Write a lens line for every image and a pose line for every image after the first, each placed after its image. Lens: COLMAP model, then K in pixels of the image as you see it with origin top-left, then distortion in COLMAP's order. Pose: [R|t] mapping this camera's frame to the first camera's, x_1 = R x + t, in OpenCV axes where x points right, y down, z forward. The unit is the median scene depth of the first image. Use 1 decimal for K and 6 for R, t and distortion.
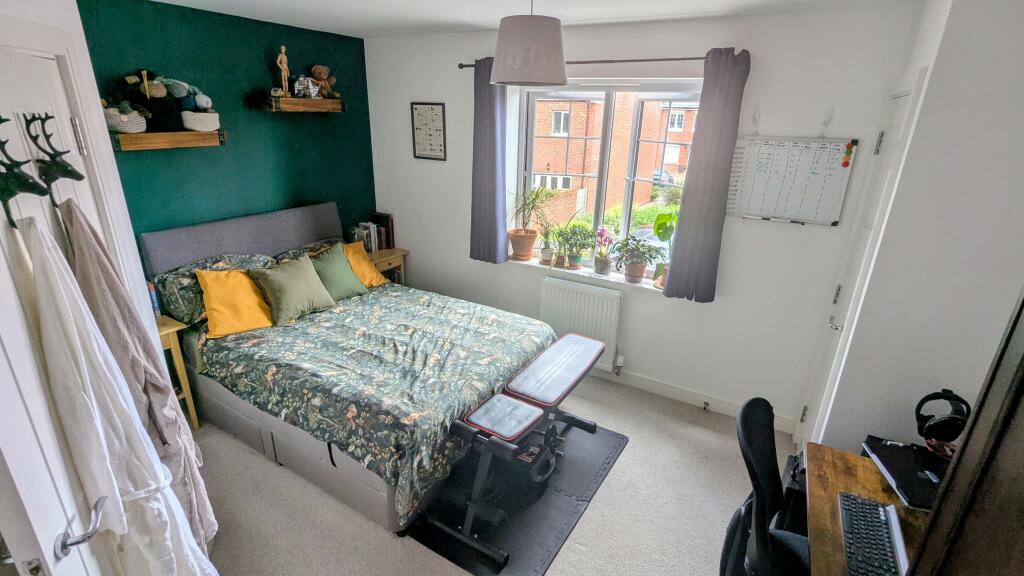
lens RADIAL K [[481.8, 0, 512.5], [0, 481.8, 289.5], [0, 0, 1]] dist [-0.000101, -0.000164]
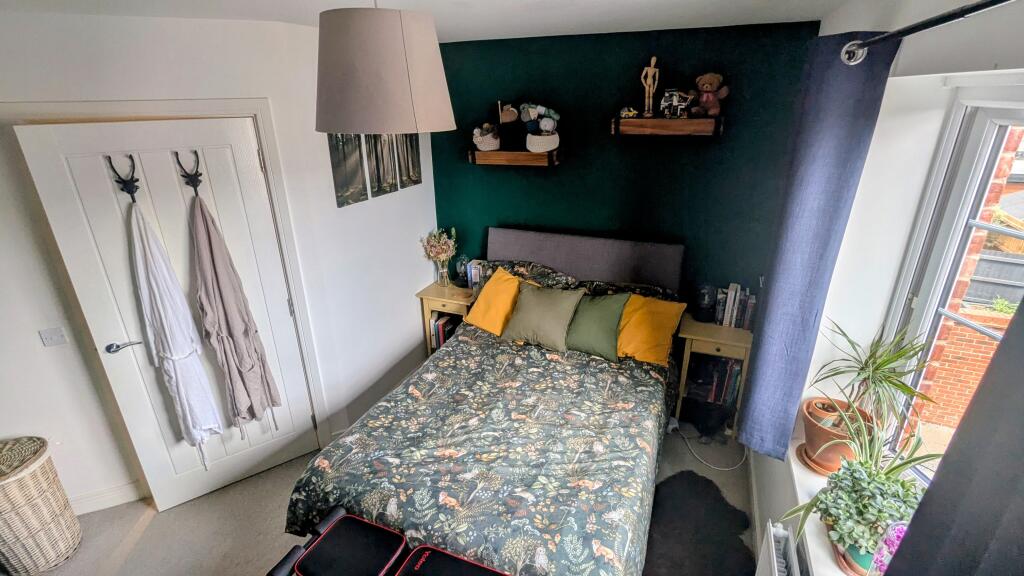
lens RADIAL K [[481.8, 0, 510.9], [0, 481.8, 290.8], [0, 0, 1]] dist [-0.000101, -0.000164]
pose [[0.140107, 0.344723, -0.928190, 0.421195], [-0.326207, 0.901171, 0.285448, -0.300929], [0.934858, 0.262788, 0.238711, 0.683734]]
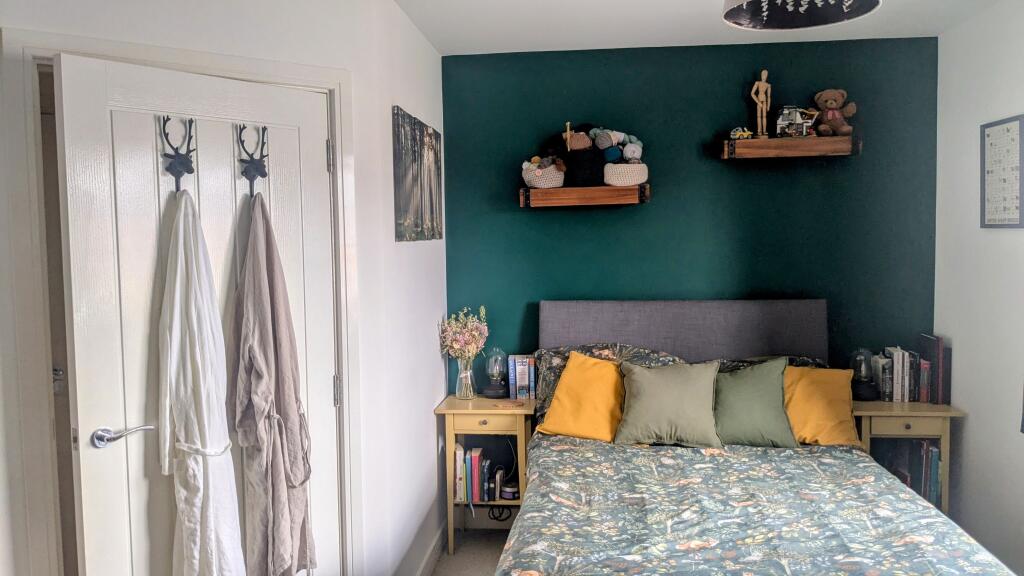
lens RADIAL K [[809.5, 0, 511.1], [0, 809.5, 286.9], [0, 0, 1]] dist [0.040663, -0.061640]
pose [[0.418135, 0.029011, -0.907922, 0.461047], [-0.290609, 0.951234, -0.103442, 0.023707], [0.860645, 0.307103, 0.406175, 0.303873]]
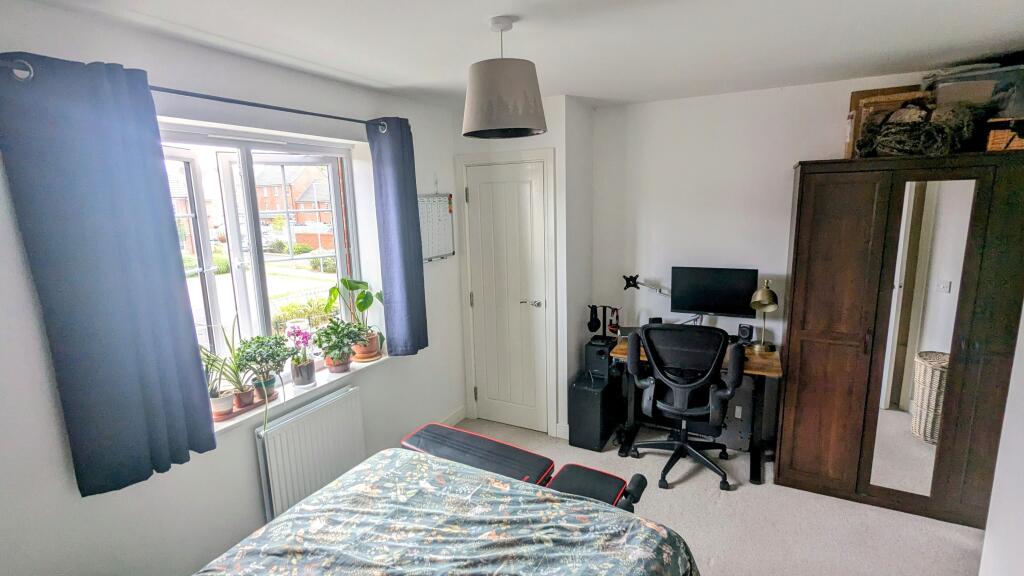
lens RADIAL K [[481.8, 0, 513.1], [0, 481.8, 288.8], [0, 0, 1]] dist [-0.000101, -0.000164]
pose [[-0.049301, -0.209679, 0.976527, -0.589378], [0.371031, 0.903905, 0.212818, -0.228304], [-0.927311, 0.372814, 0.033234, 0.691708]]
